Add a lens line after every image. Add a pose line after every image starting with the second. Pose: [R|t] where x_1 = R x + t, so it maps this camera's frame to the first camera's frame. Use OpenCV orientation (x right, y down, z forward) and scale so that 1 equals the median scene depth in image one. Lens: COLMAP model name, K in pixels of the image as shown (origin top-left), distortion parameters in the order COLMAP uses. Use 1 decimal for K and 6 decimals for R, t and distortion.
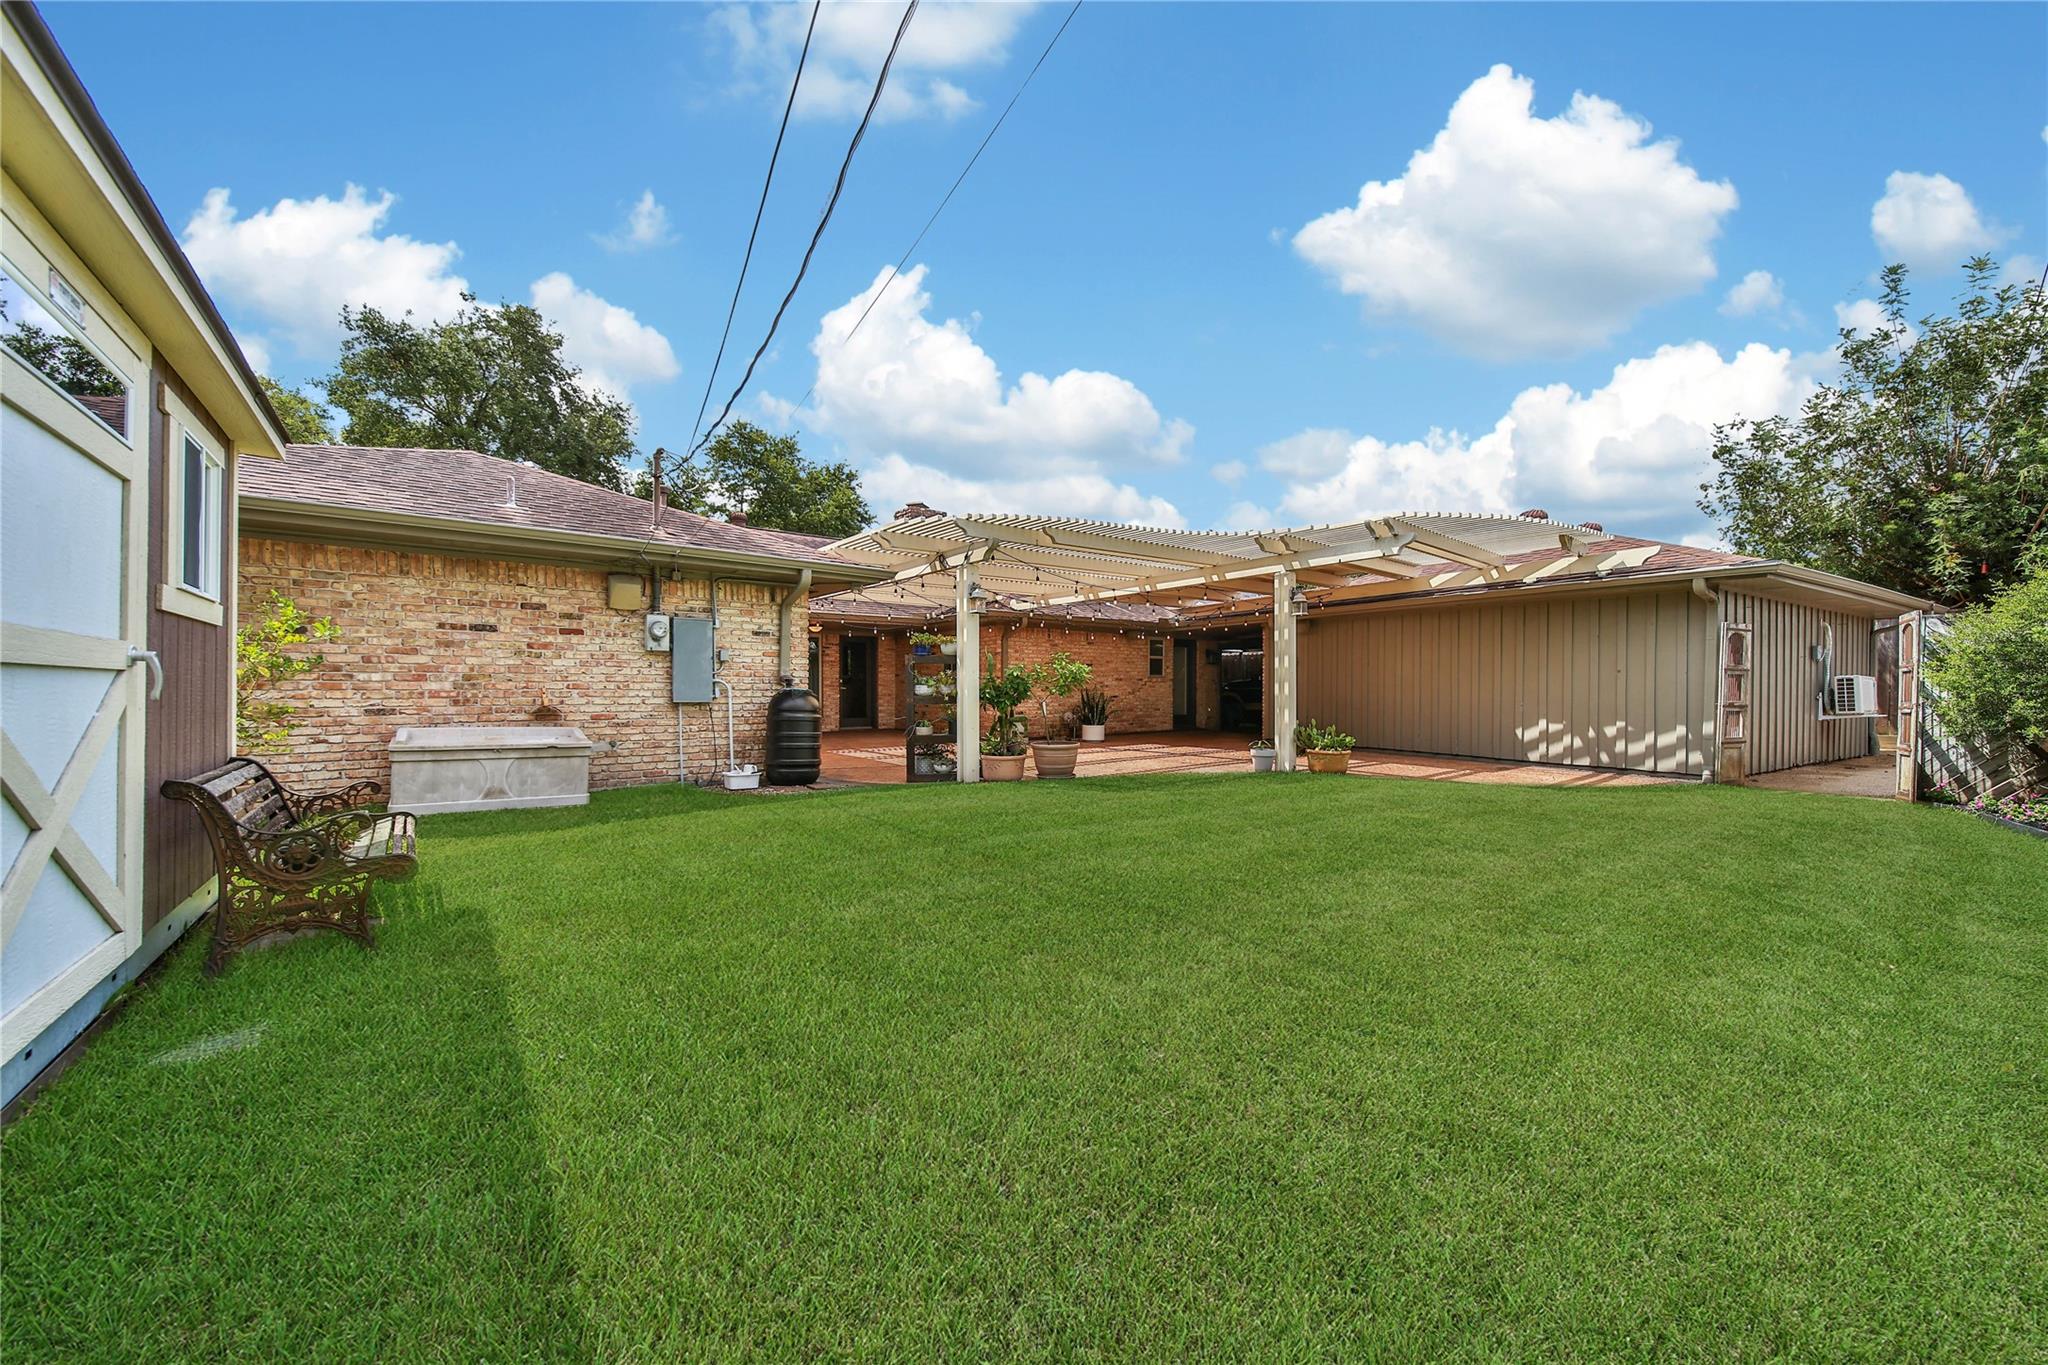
lens RADIAL K [[728.6, 0, 1024.1], [0, 728.6, 689.7], [0, 0, 1]] dist [-0.000755, -0.000344]
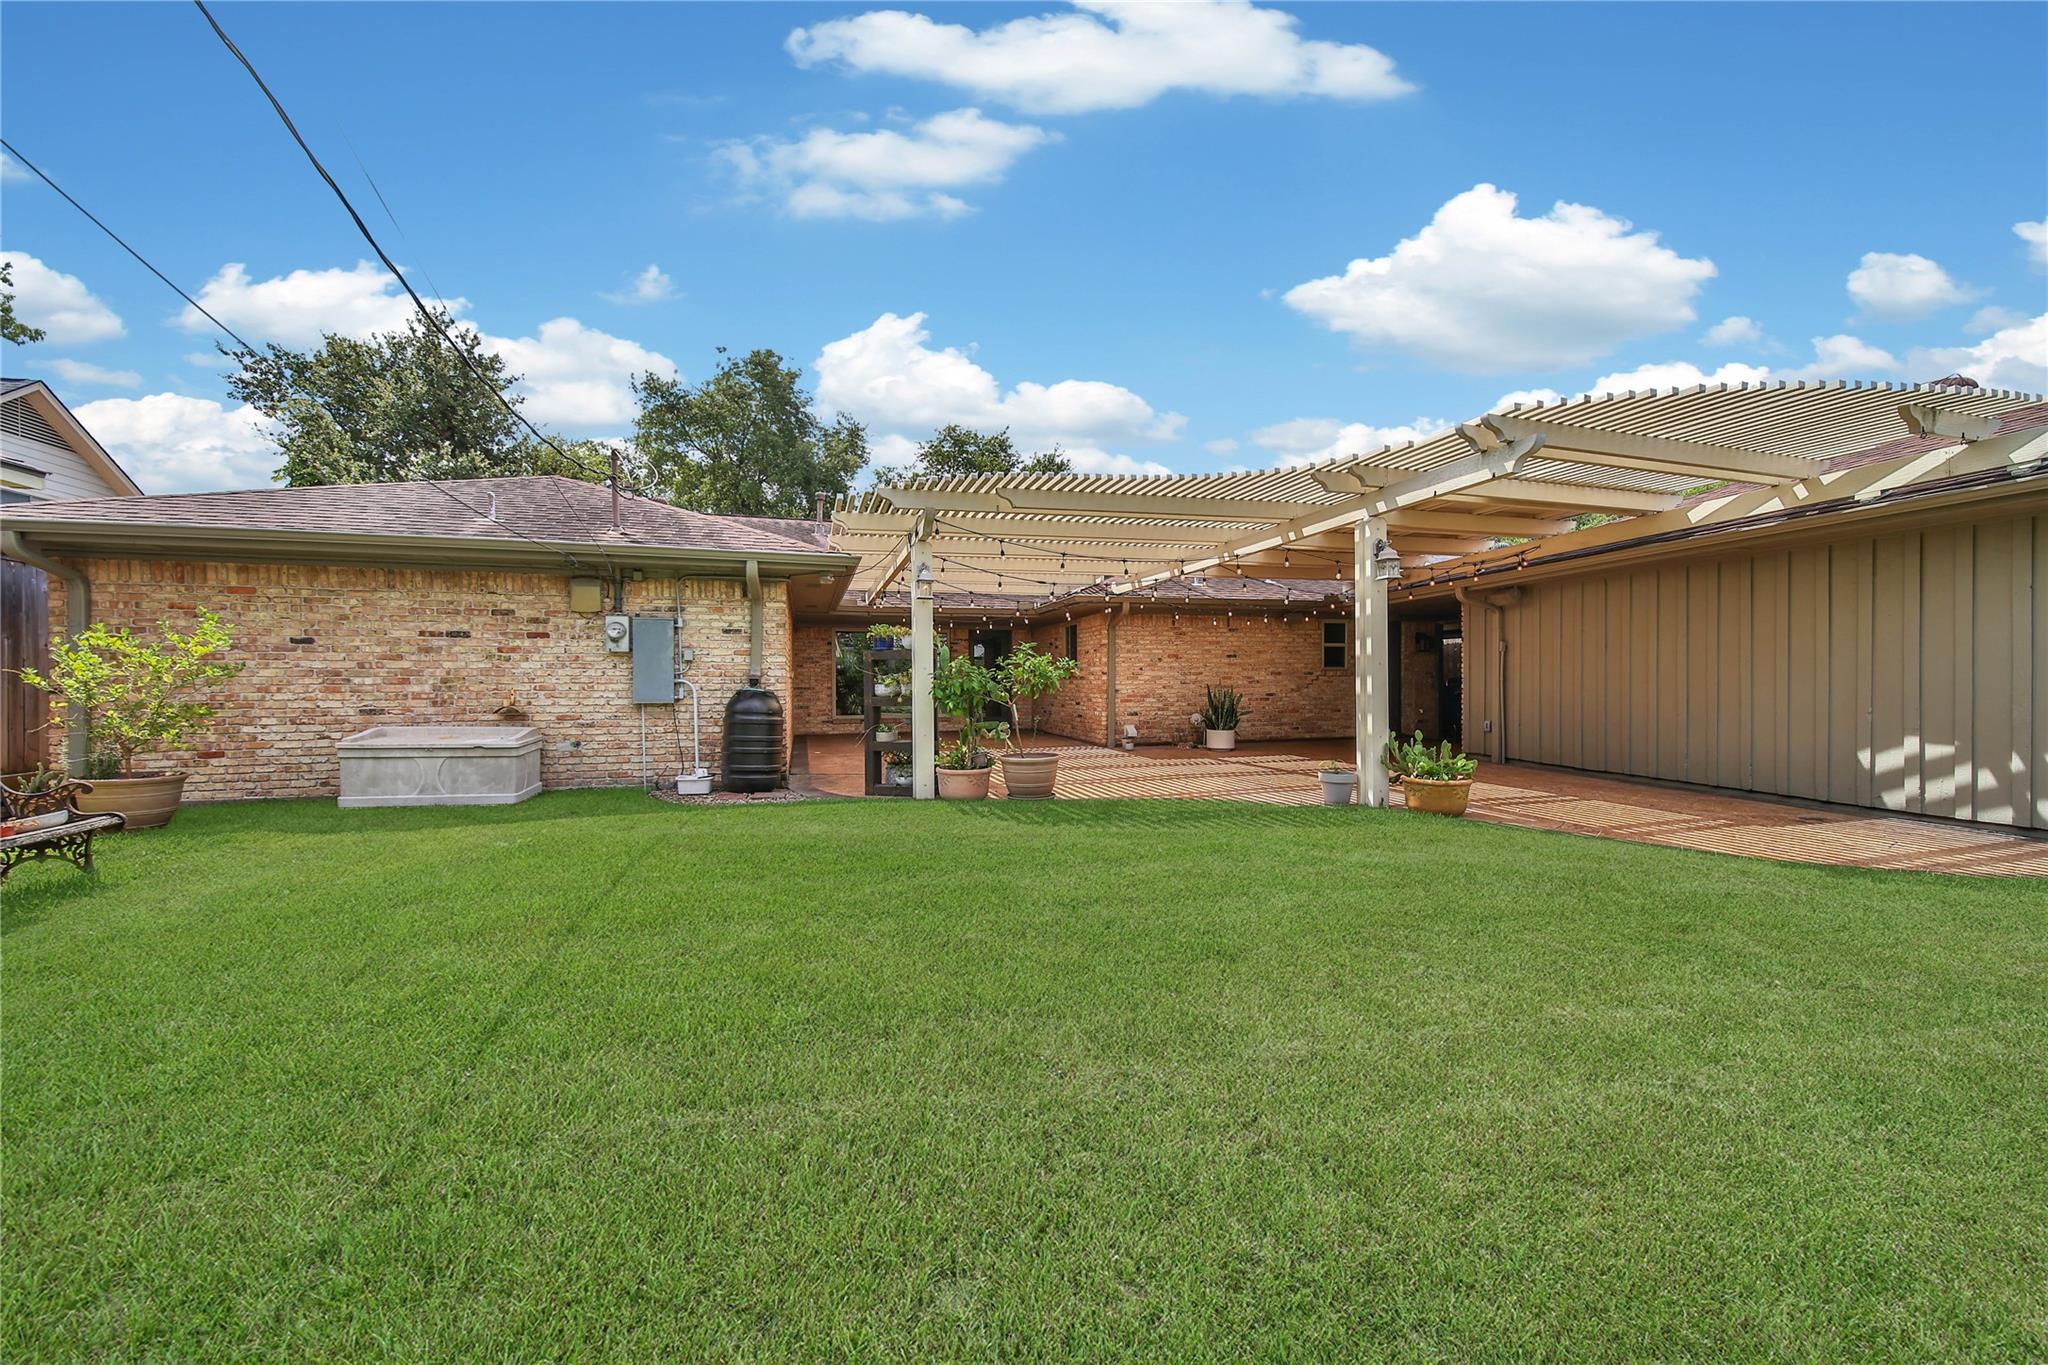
lens RADIAL K [[754.1, 0, 1008.3], [0, 754.1, 681.5], [0, 0, 1]] dist [-0.001657, -0.000187]
pose [[0.924072, -0.007558, -0.382143, 0.370121], [0.005251, 0.999961, -0.007077, -0.002488], [0.382182, 0.004533, 0.924076, 0.238410]]
